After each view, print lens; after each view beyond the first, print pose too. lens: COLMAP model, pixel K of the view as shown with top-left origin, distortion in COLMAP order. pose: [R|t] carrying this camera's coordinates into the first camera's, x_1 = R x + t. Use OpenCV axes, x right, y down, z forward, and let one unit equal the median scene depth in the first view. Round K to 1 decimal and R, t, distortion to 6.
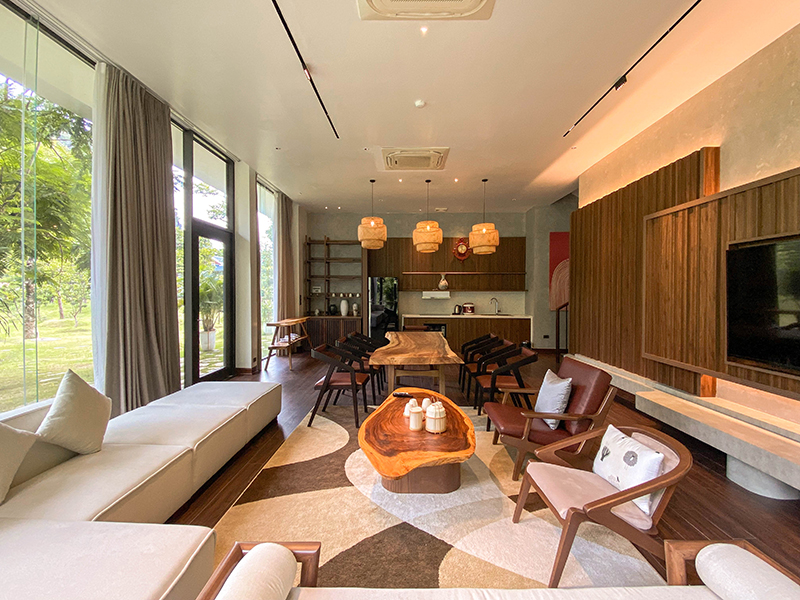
lens RADIAL K [[407.1, 0, 400.2], [0, 407.1, 299.3], [0, 0, 1]] dist [-0.005729, -0.001304]
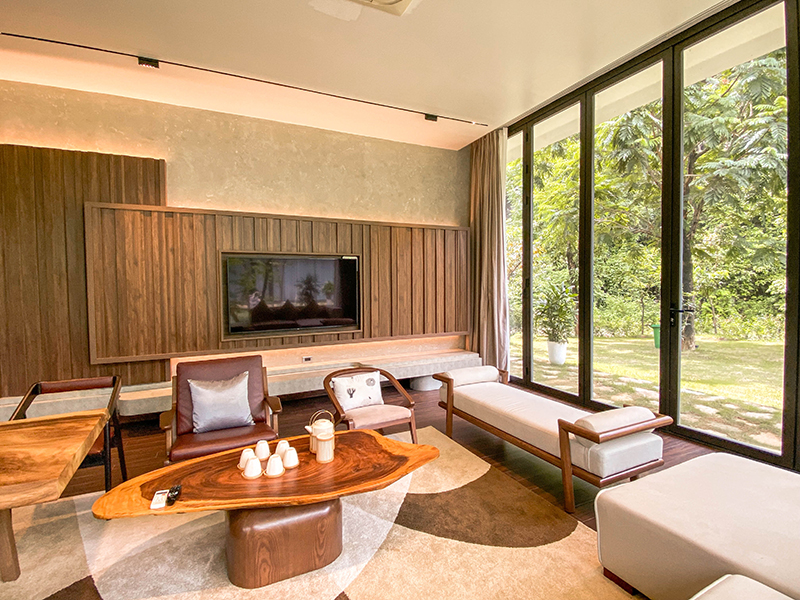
lens RADIAL K [[407.1, 0, 403.5], [0, 407.1, 300.2], [0, 0, 1]] dist [-0.005729, -0.001304]
pose [[-0.460703, -0.025023, 0.887201, -0.503275], [0.026465, 0.998771, 0.041912, -0.013069], [-0.887160, 0.042789, -0.459475, 0.838900]]
